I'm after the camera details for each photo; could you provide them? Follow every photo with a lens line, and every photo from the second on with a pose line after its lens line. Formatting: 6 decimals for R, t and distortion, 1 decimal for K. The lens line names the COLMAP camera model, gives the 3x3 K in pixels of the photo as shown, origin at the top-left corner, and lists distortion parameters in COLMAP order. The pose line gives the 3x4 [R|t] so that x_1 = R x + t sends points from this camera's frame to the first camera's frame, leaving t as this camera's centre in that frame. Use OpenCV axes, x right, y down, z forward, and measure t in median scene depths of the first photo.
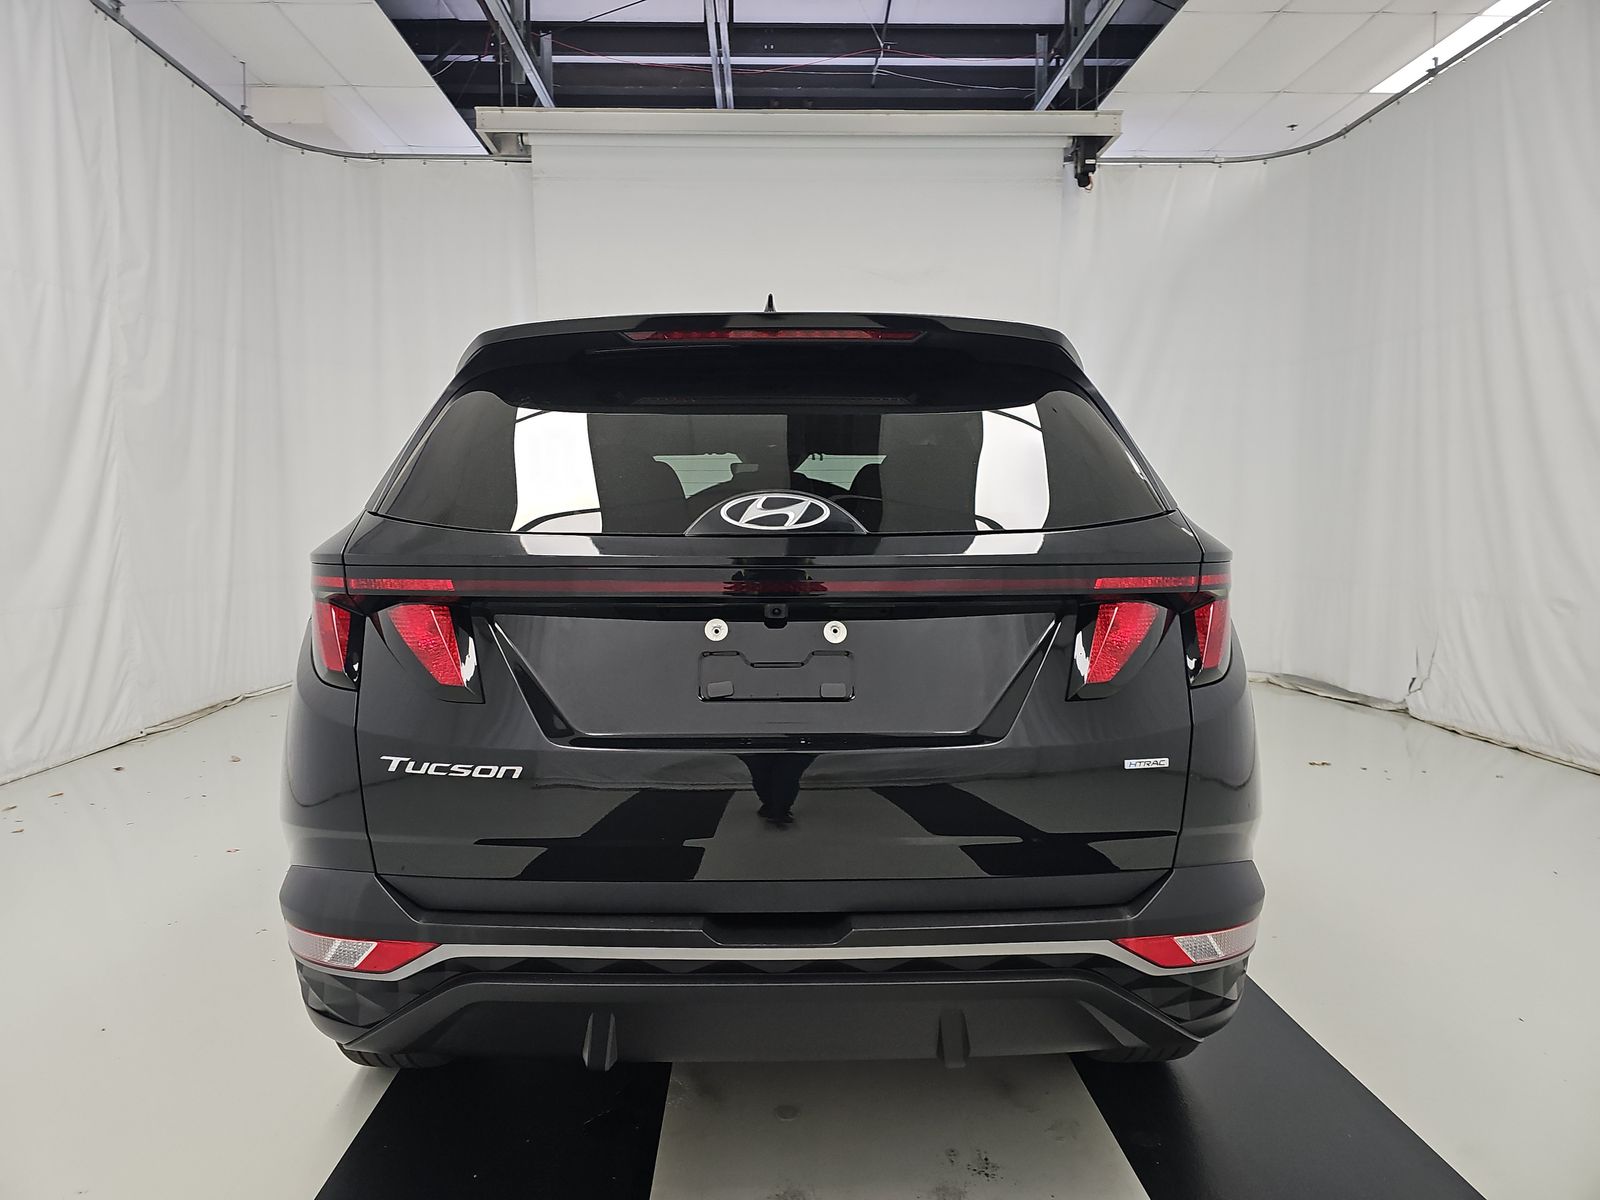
lens RADIAL K [[1037.0, 0, 805.1], [0, 1037.0, 604.0], [0, 0, 1]] dist [0.009094, -0.001654]
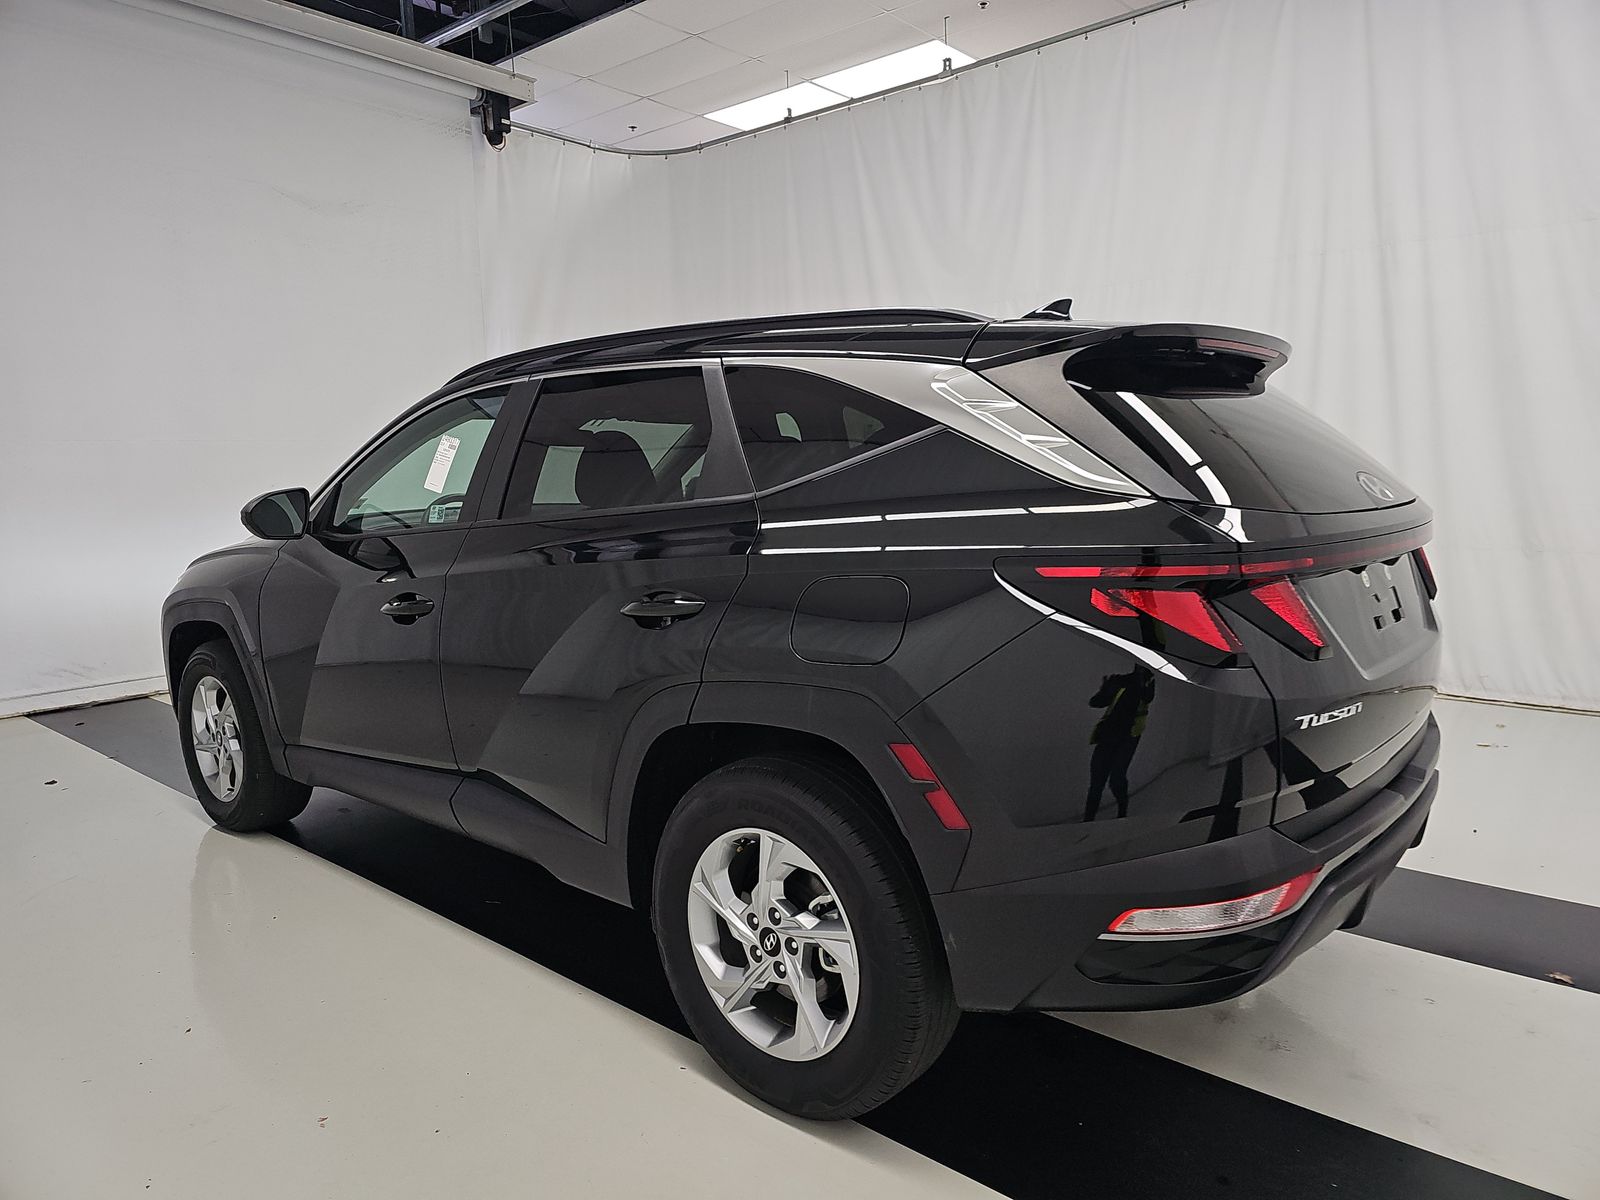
lens RADIAL K [[1037.0, 0, 805.1], [0, 1037.0, 604.0], [0, 0, 1]] dist [0.009094, -0.001654]
pose [[0.665767, -0.114821, 0.737272, -1.540426], [0.082431, 0.993359, 0.080268, -0.114378], [-0.741593, 0.007334, 0.670810, 0.593957]]
